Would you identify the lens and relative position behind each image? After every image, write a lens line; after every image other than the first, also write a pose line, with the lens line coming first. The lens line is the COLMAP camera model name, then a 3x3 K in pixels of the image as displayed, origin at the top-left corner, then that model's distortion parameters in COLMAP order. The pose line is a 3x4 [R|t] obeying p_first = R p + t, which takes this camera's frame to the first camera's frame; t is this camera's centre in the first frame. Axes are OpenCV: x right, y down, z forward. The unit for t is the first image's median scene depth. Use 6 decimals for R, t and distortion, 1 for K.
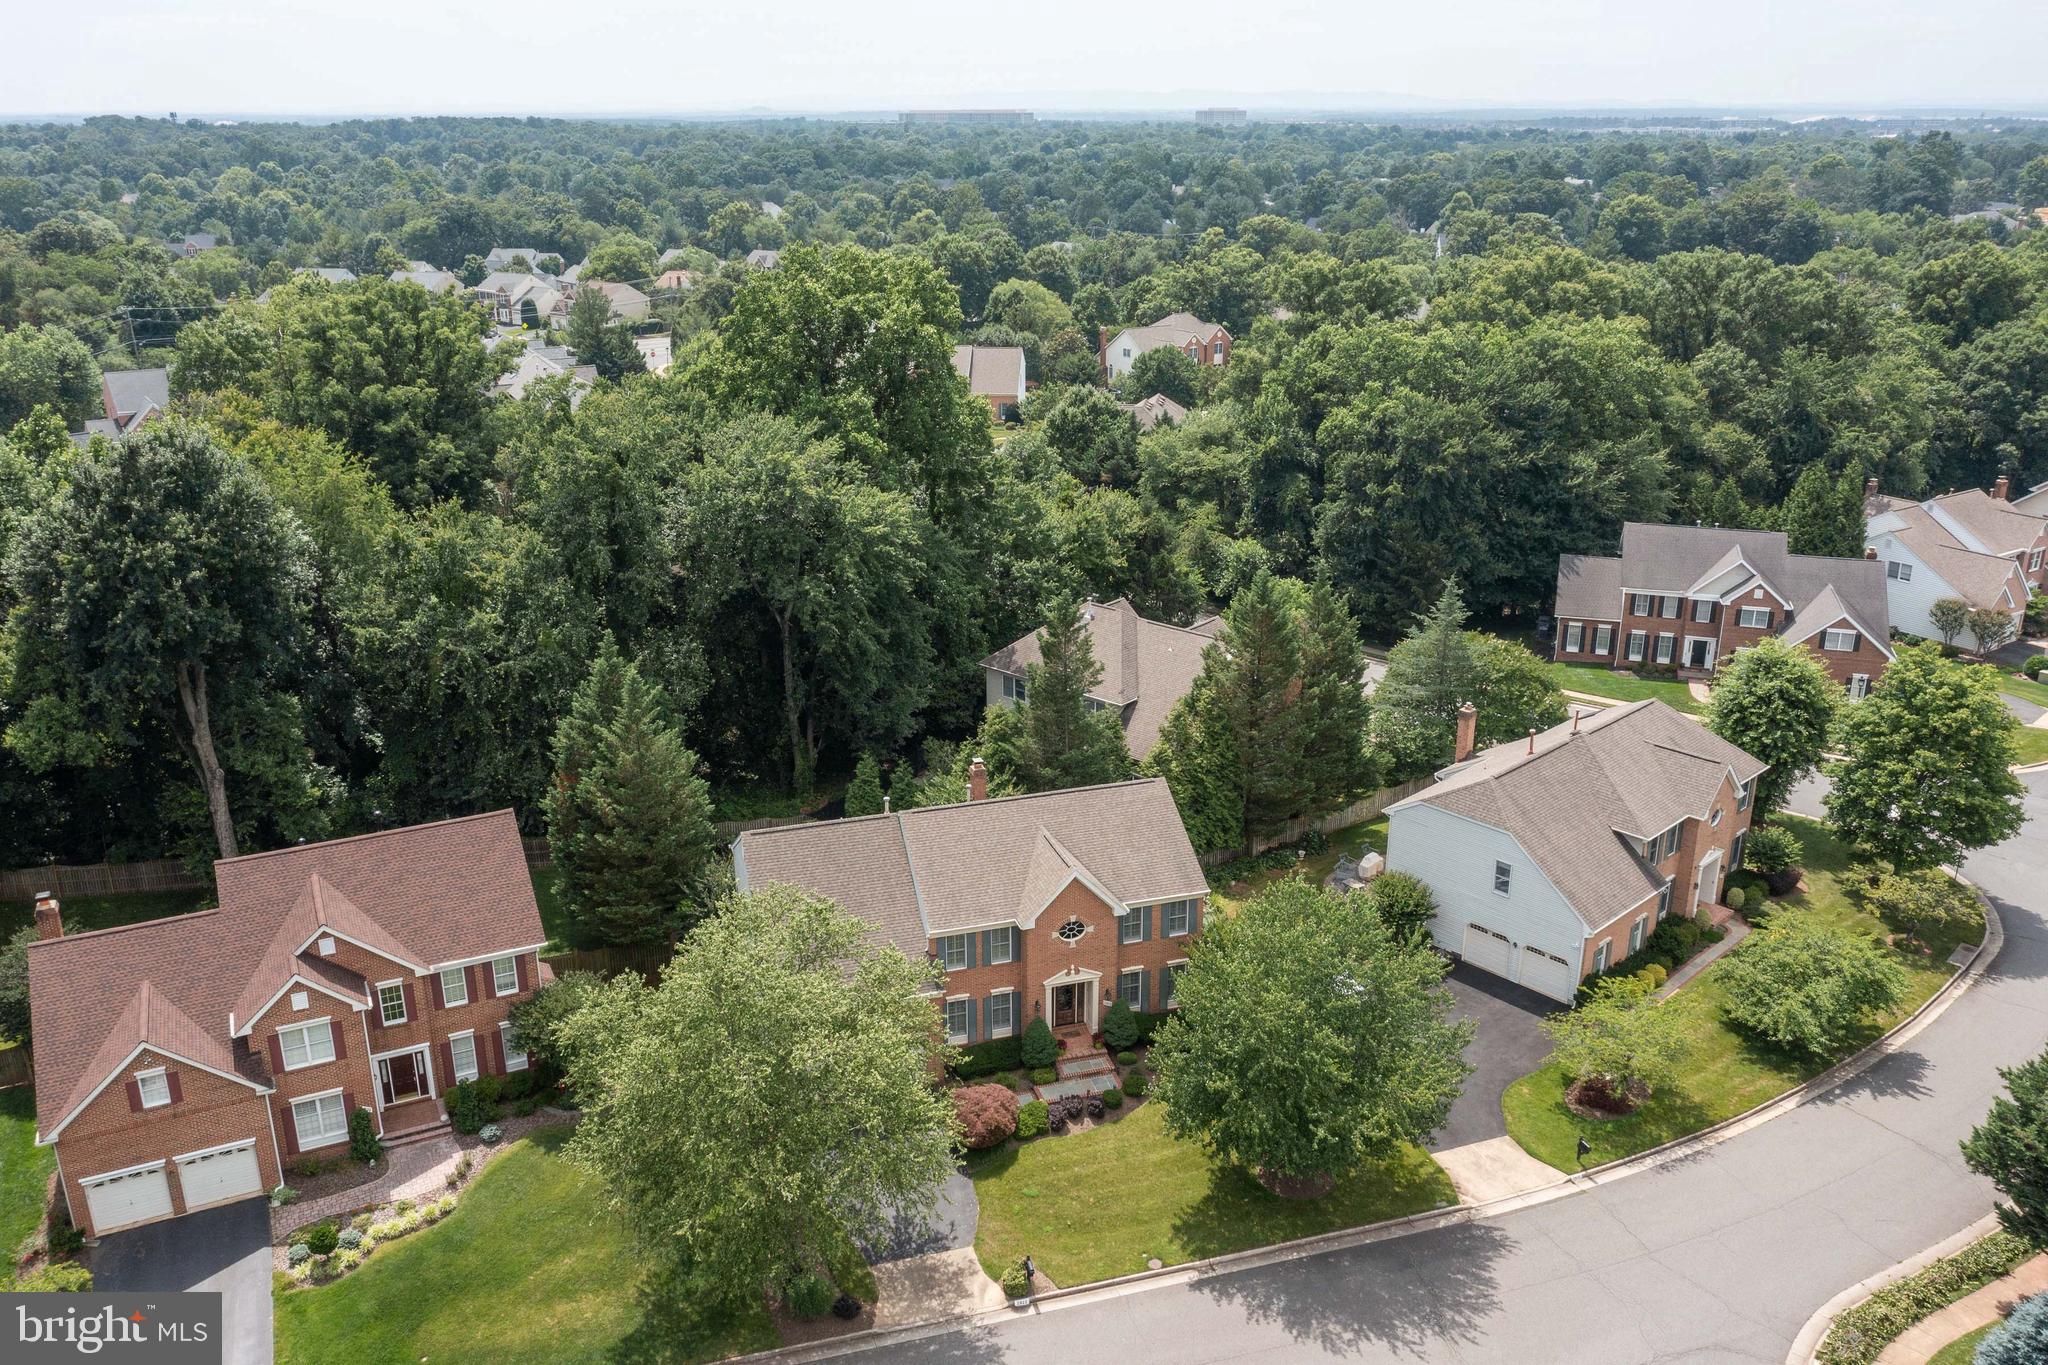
lens RADIAL K [[1630.6, 0, 1027.3], [0, 1630.6, 676.0], [0, 0, 1]] dist [-0.022367, 0.011668]
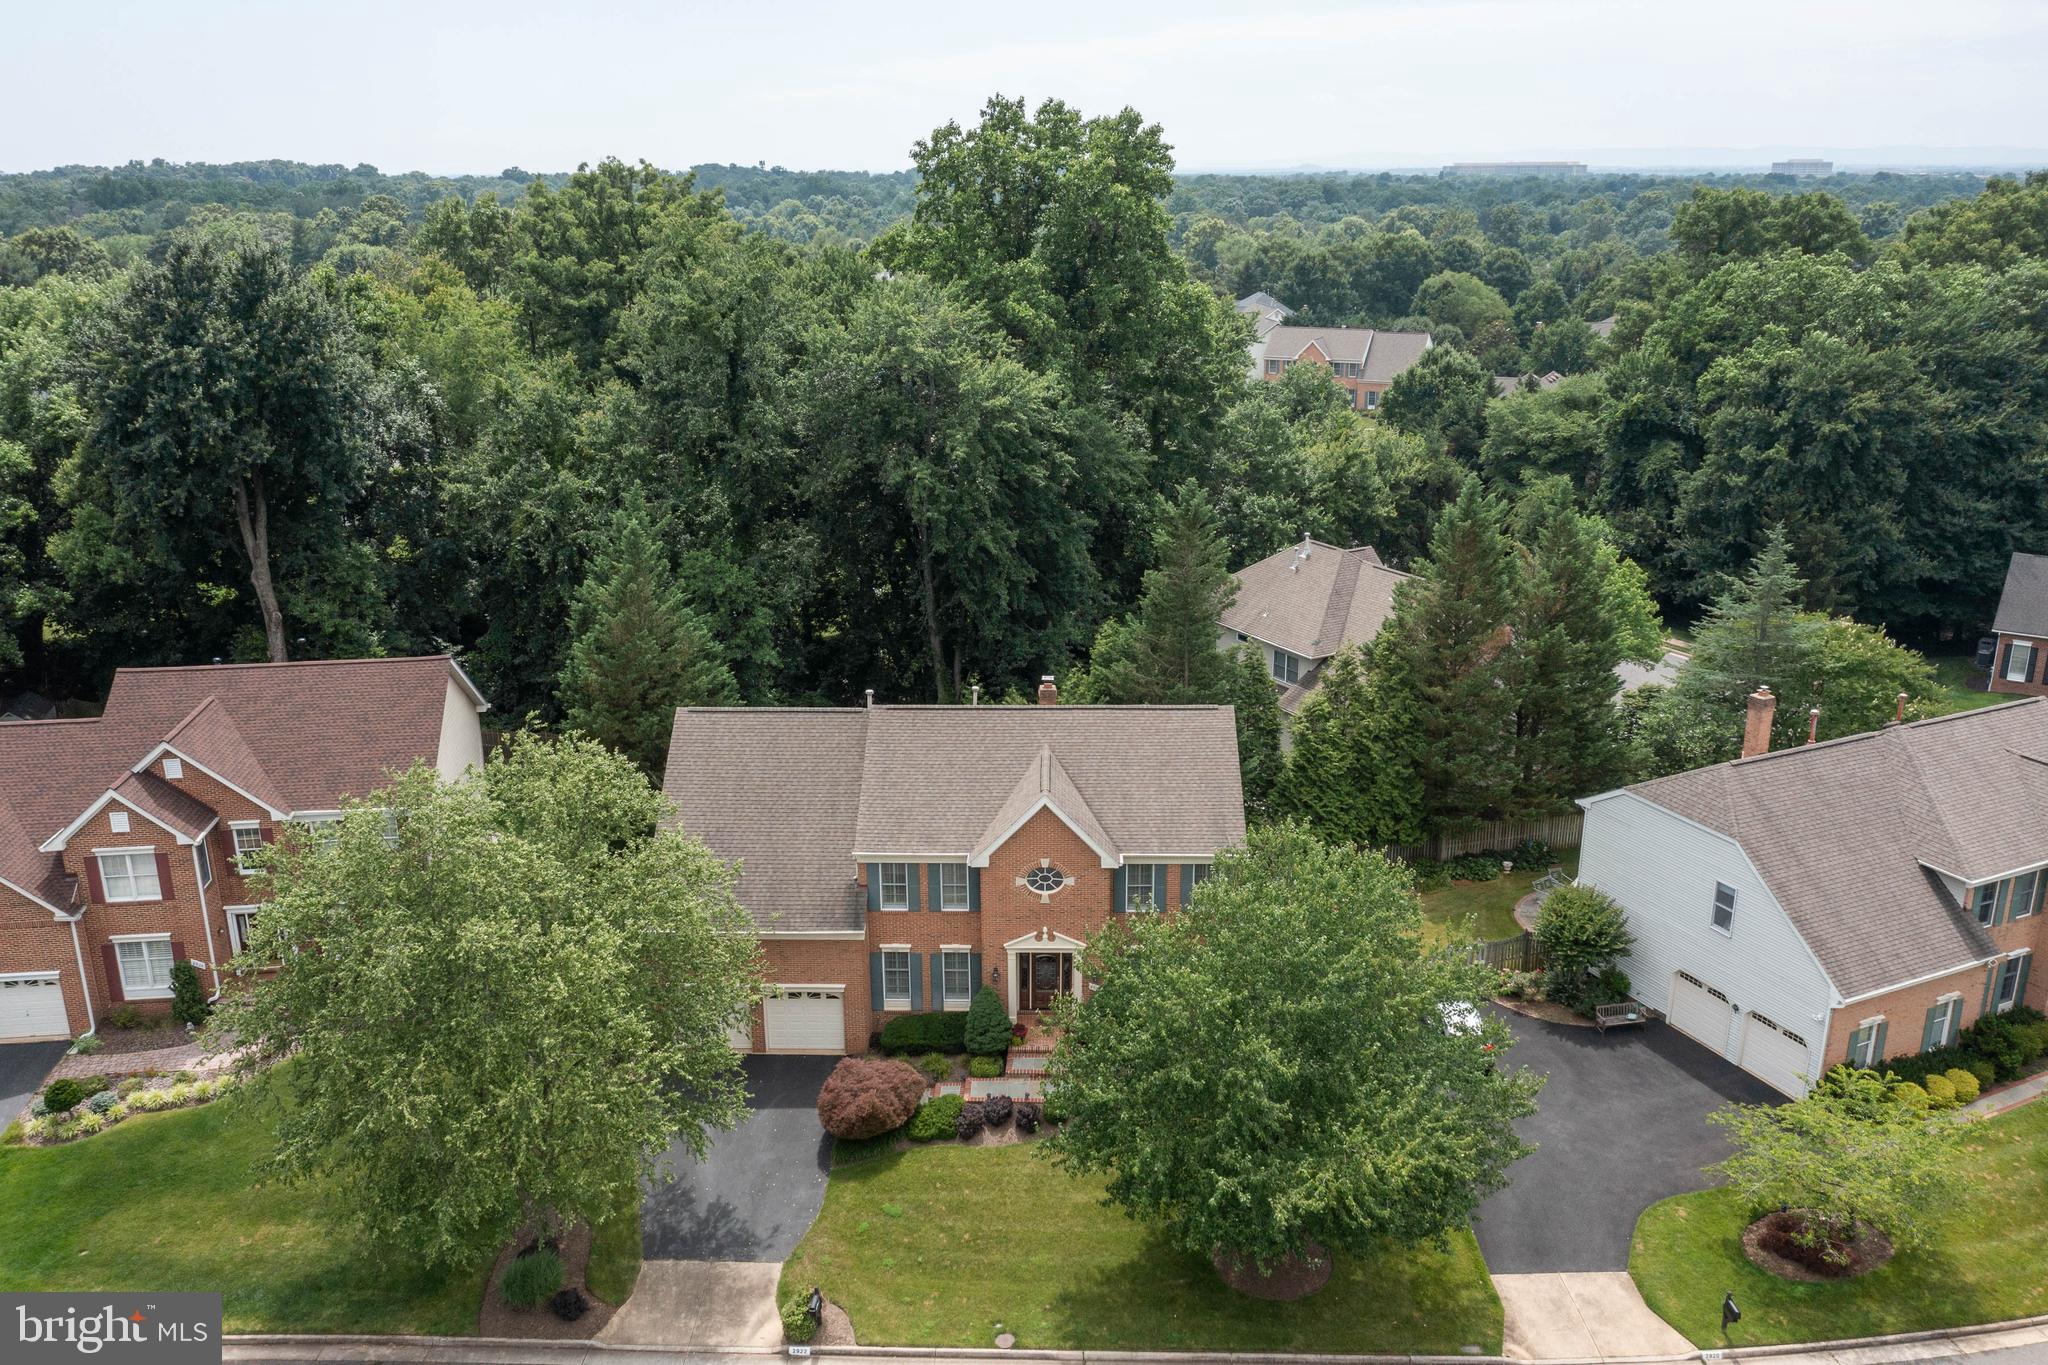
lens RADIAL K [[1630.6, 0, 1020.7], [0, 1630.6, 688.4], [0, 0, 1]] dist [-0.022367, 0.011668]
pose [[0.947488, 0.095788, -0.305107, 0.200726], [-0.104237, 0.994486, -0.011481, 0.067615], [0.302325, 0.042681, 0.952249, 0.242041]]
